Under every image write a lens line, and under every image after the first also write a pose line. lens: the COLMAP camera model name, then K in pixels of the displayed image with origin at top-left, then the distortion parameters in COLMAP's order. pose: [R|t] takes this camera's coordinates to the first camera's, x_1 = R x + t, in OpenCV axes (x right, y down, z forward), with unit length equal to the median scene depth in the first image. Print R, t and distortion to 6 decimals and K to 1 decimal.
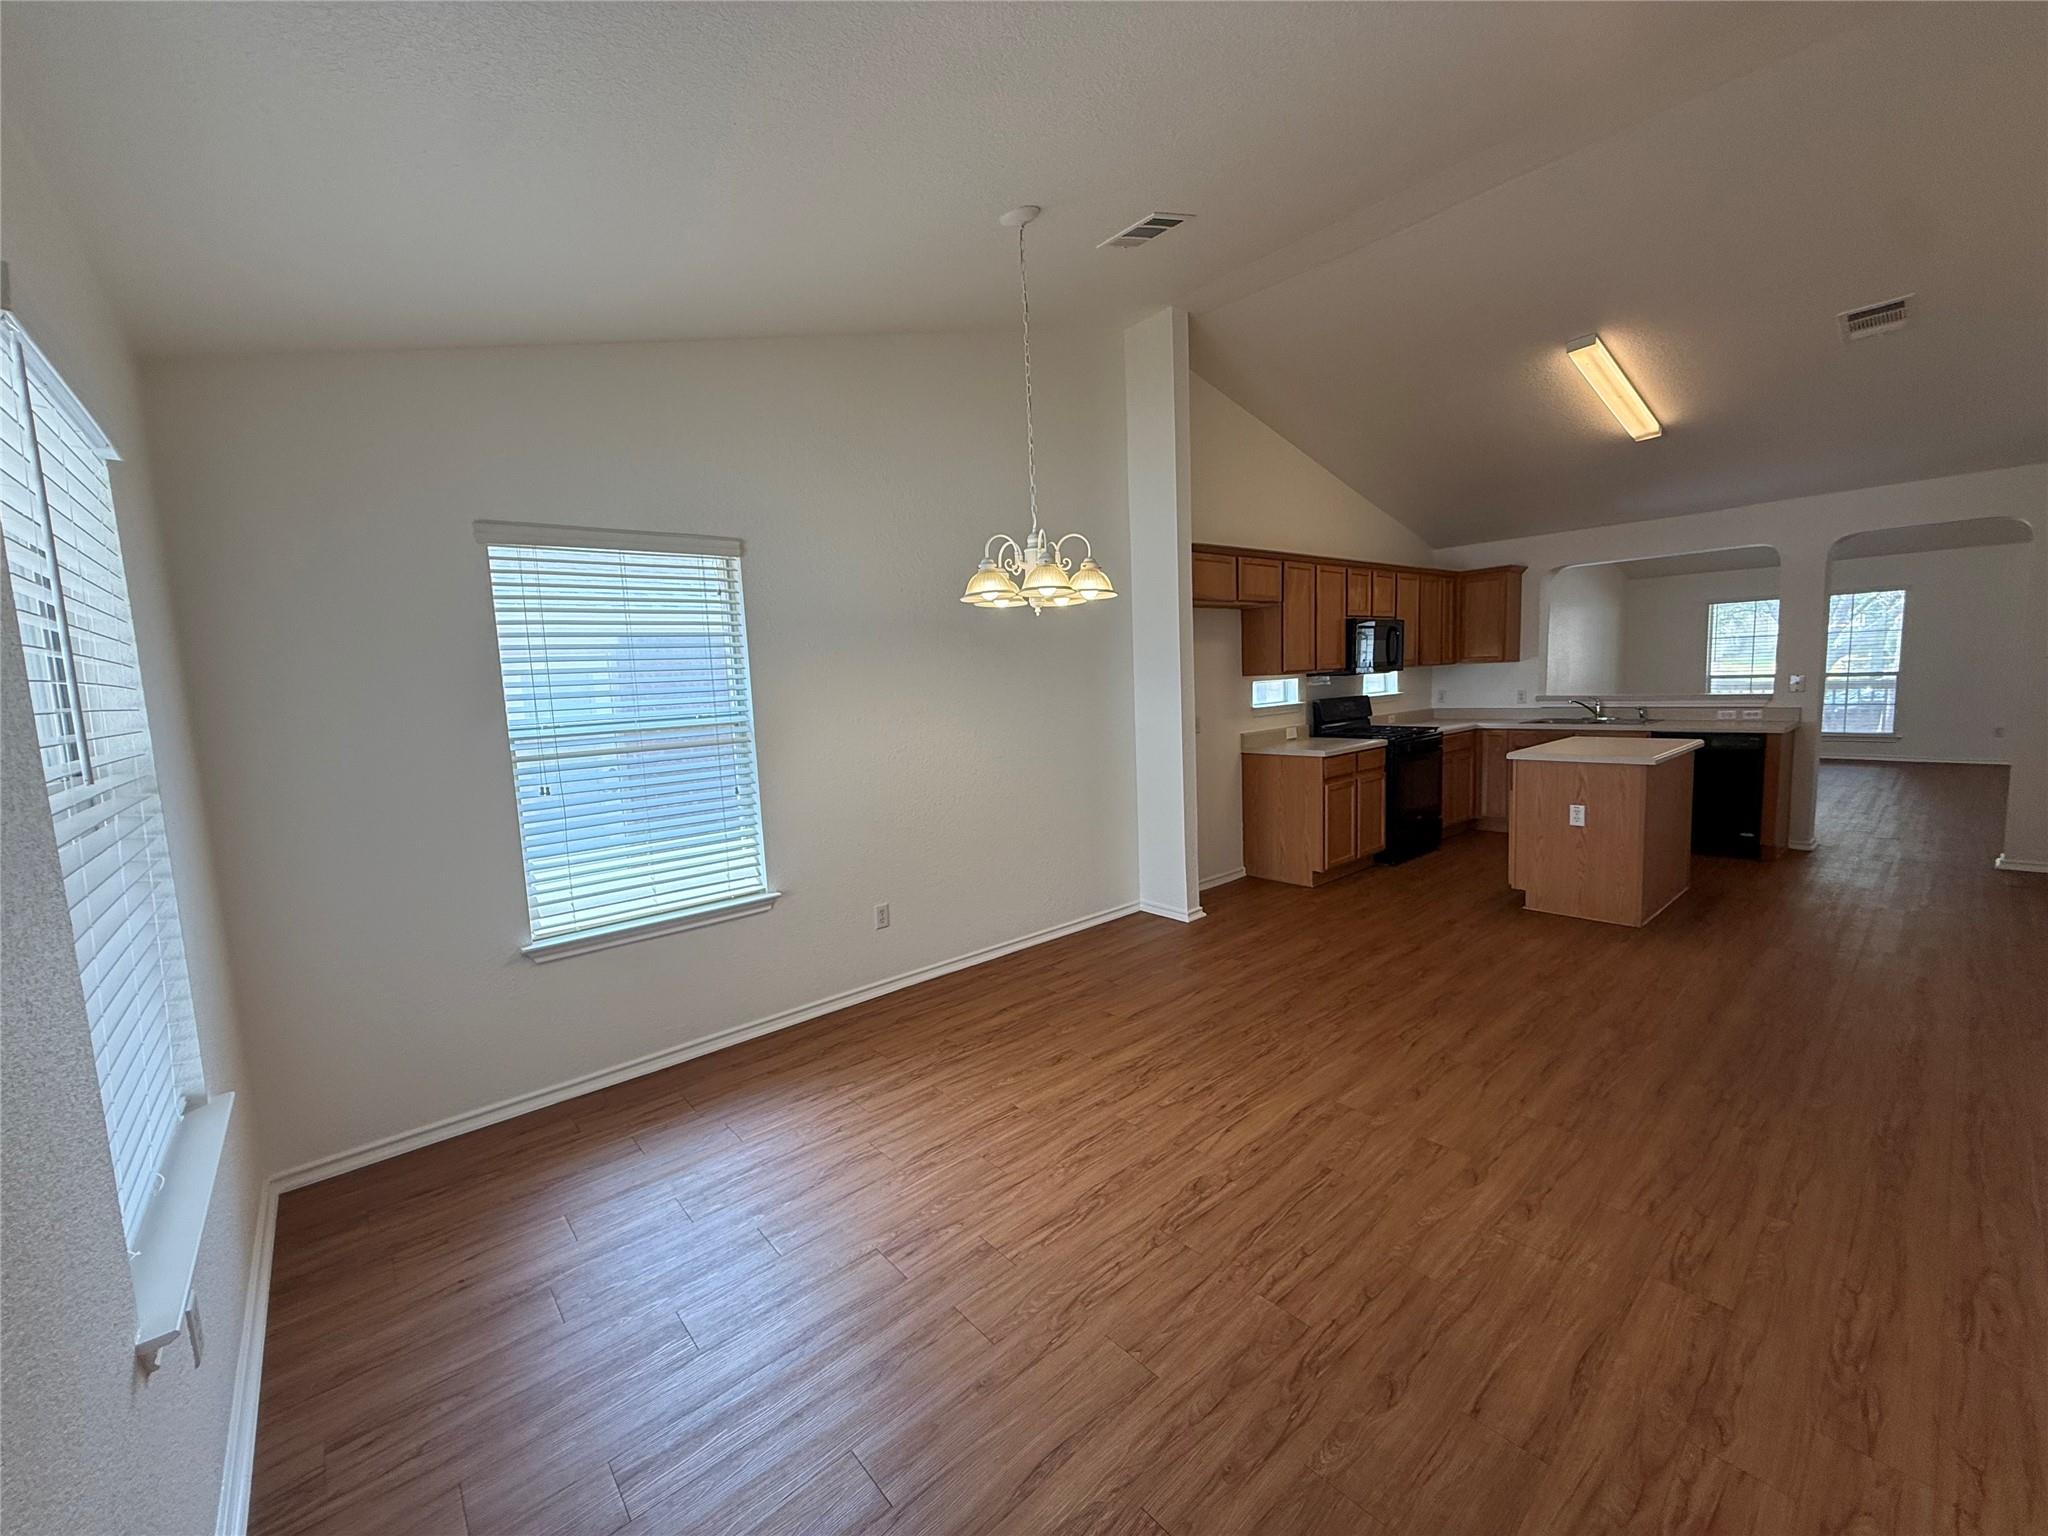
lens RADIAL K [[814.0, 0, 1013.2], [0, 814.0, 765.0], [0, 0, 1]] dist [0.000059, 0.000068]
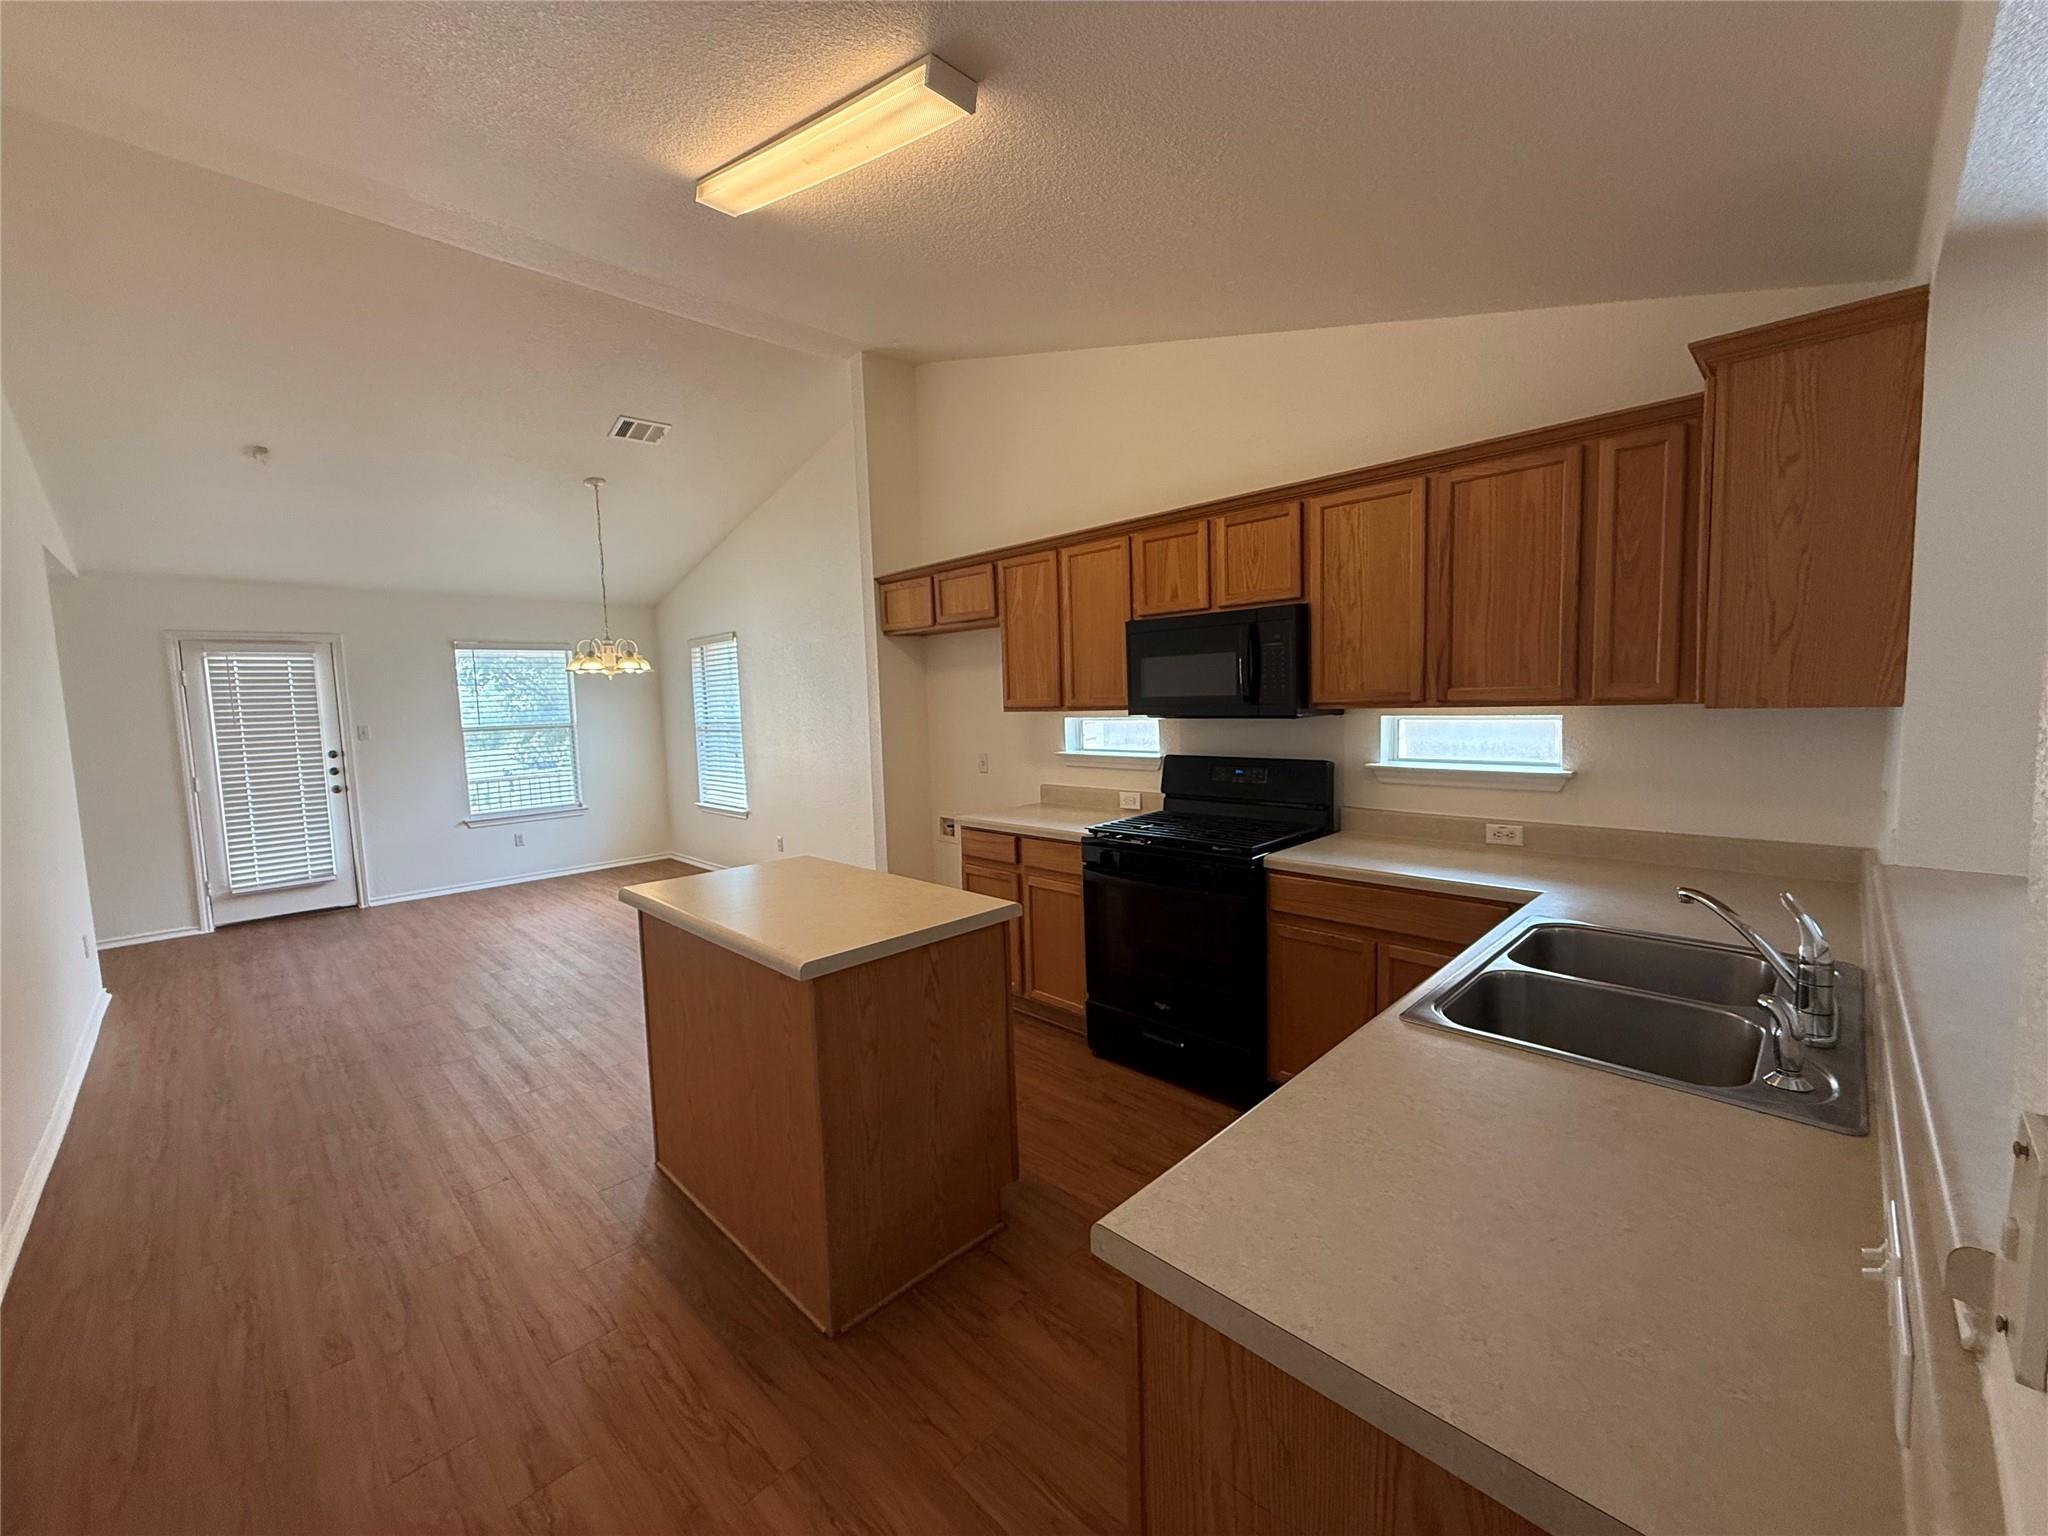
lens RADIAL K [[814.0, 0, 1014.3], [0, 814.0, 767.7], [0, 0, 1]] dist [0.000059, 0.000068]
pose [[0.076344, 0.128968, -0.988706, 1.085887], [-0.082556, 0.989012, 0.122633, -0.154522], [0.993658, 0.072262, 0.086152, 0.955253]]
